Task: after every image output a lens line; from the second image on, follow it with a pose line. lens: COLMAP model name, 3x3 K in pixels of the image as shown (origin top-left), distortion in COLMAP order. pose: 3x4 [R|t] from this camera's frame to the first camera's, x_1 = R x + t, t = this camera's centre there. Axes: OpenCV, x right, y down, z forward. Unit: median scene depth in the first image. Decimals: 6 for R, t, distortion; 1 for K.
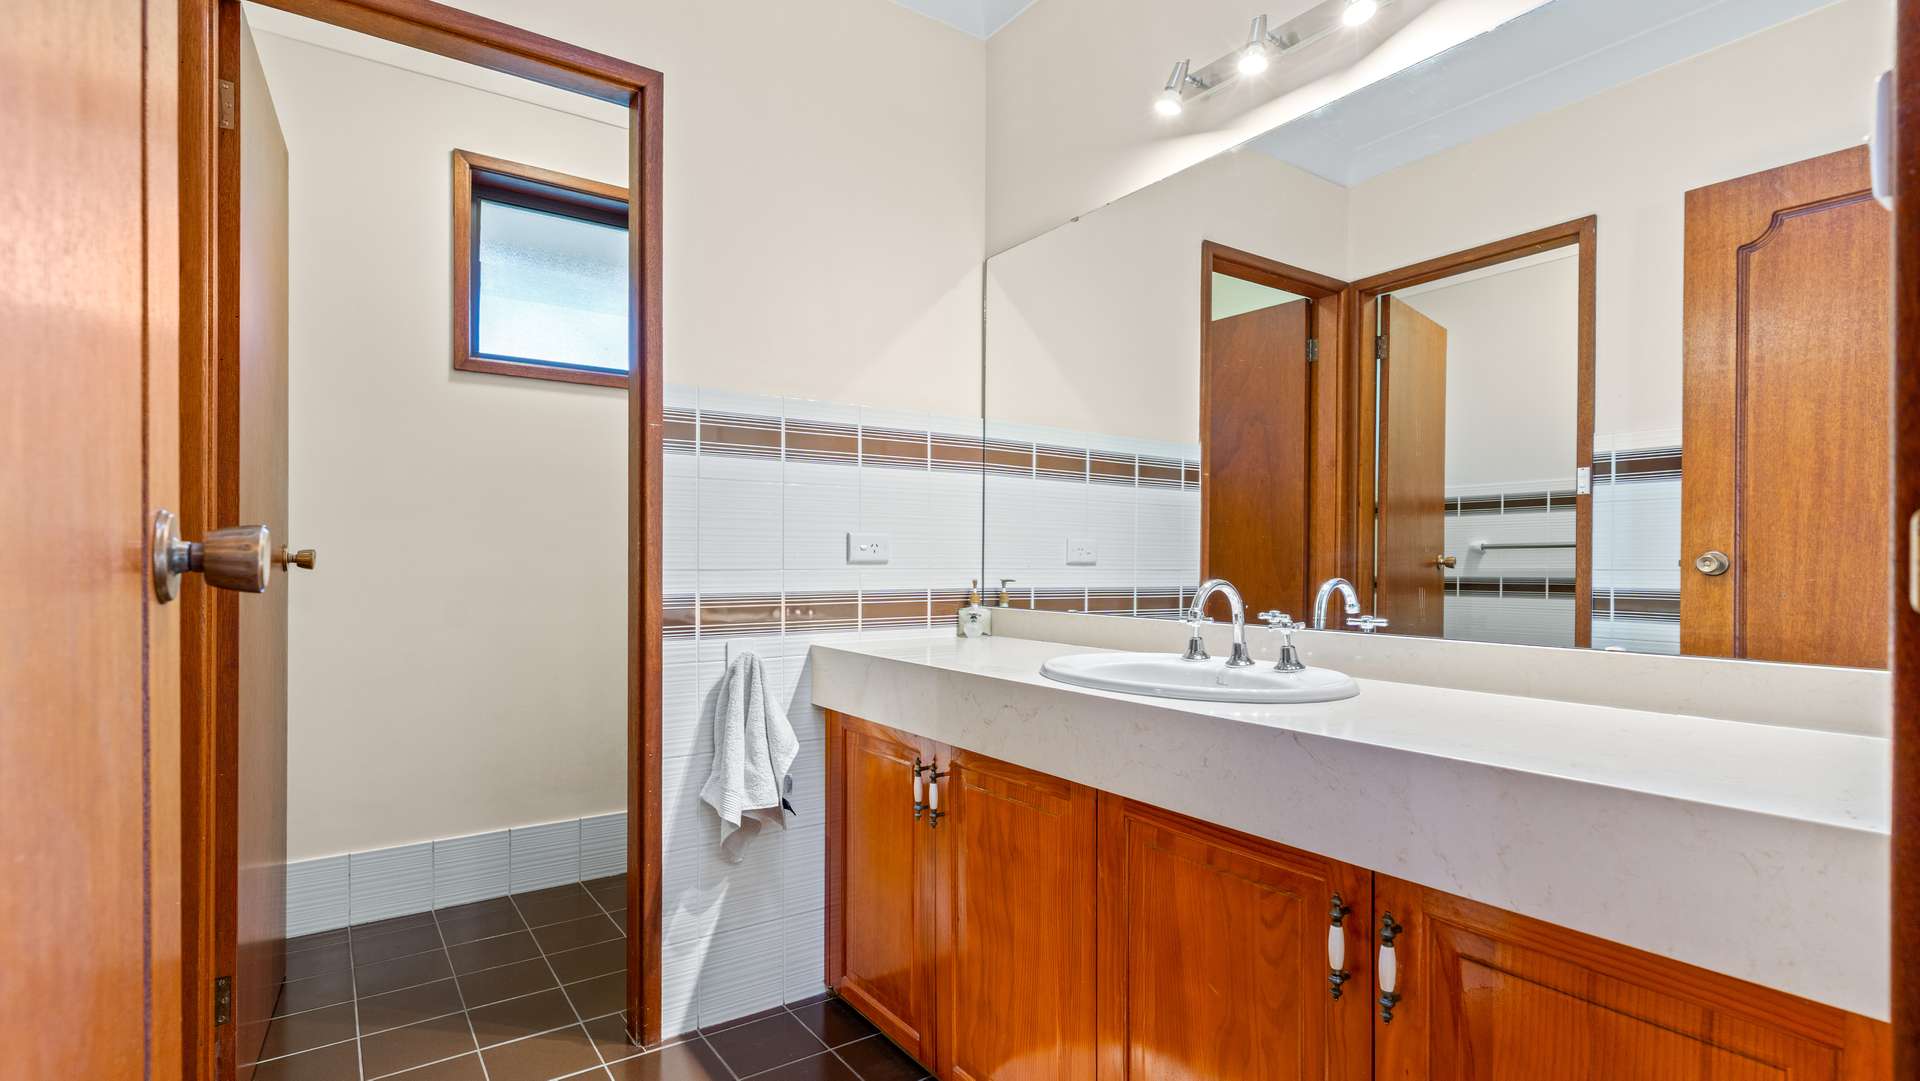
lens RADIAL K [[926.7, 0, 959.7], [0, 926.7, 545.4], [0, 0, 1]] dist [0.001071, -0.000510]
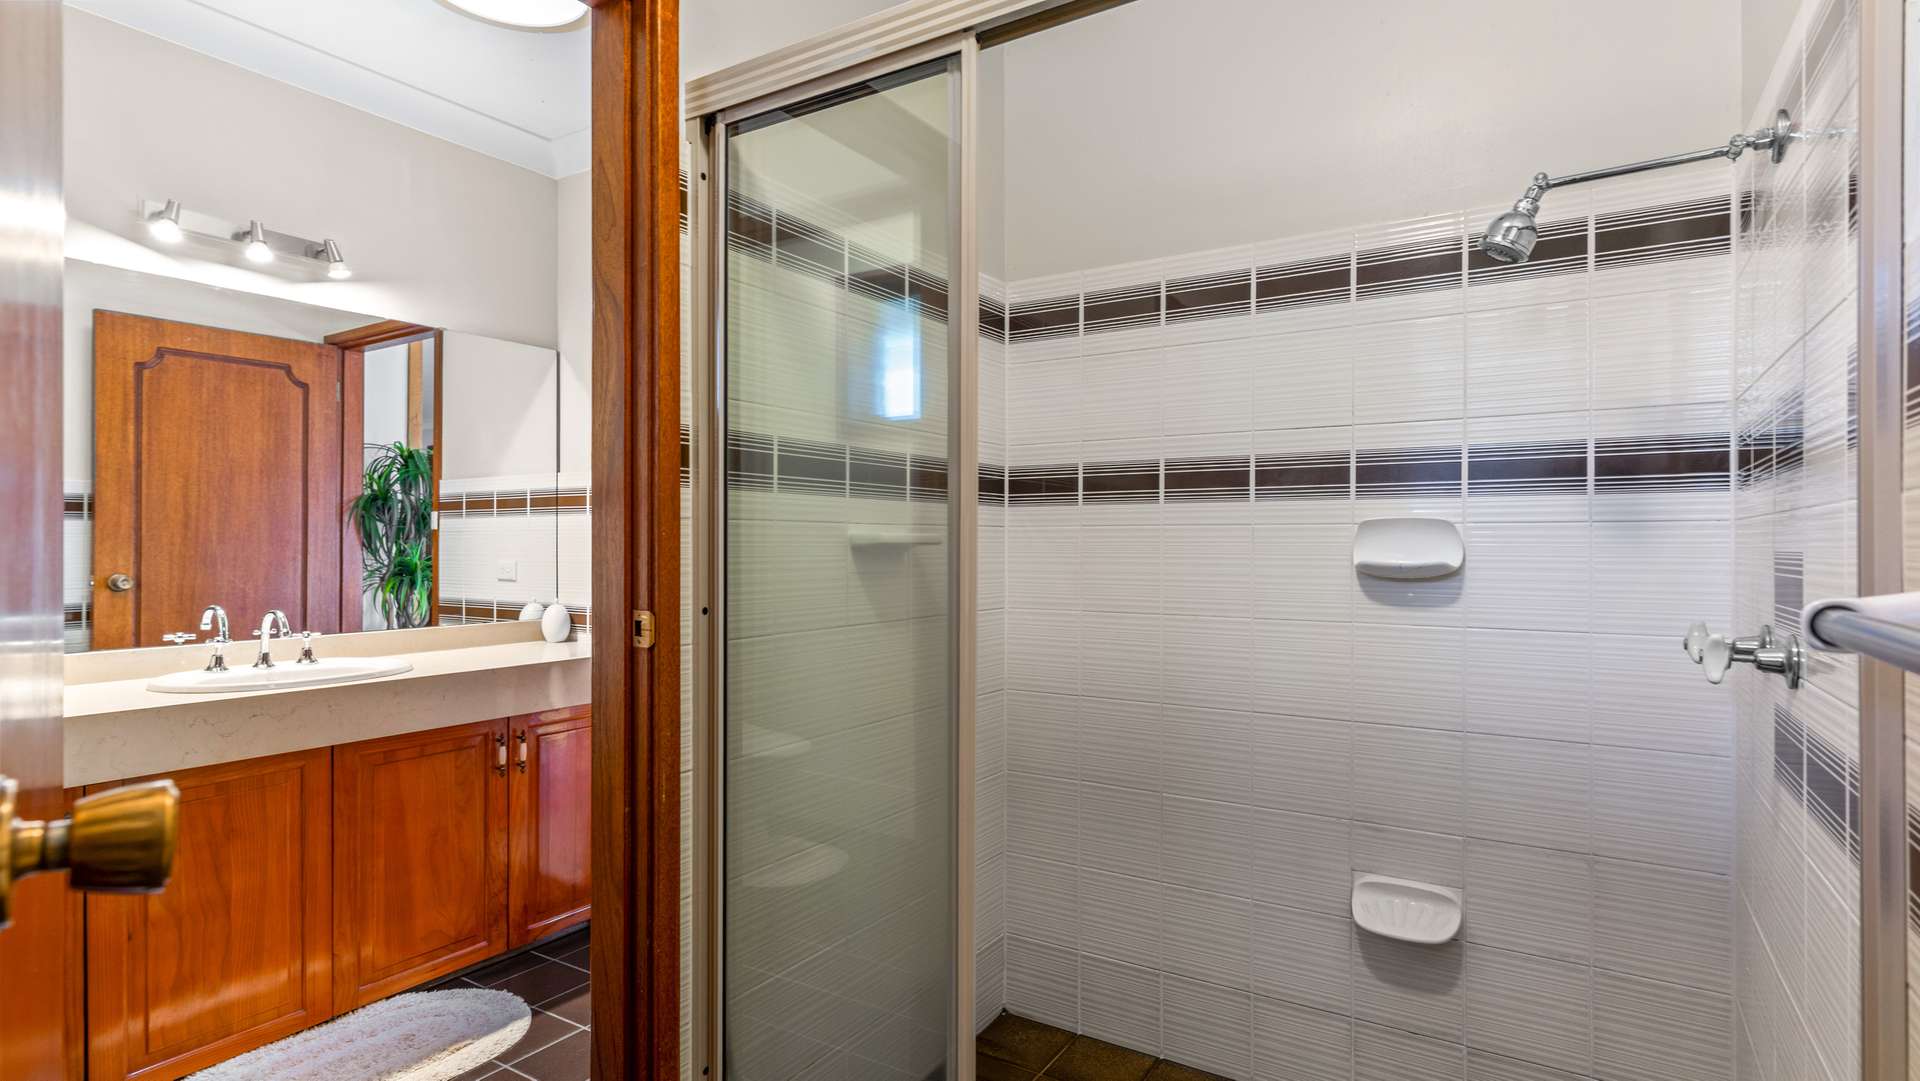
lens RADIAL K [[978.0, 0, 958.7], [0, 978.0, 542.8], [0, 0, 1]] dist [0.000097, 0.000038]
pose [[-0.392261, -0.000422, 0.919854, -1.123480], [-0.011484, 0.999924, -0.004439, -0.052314], [-0.919782, -0.012305, -0.392236, 0.439964]]
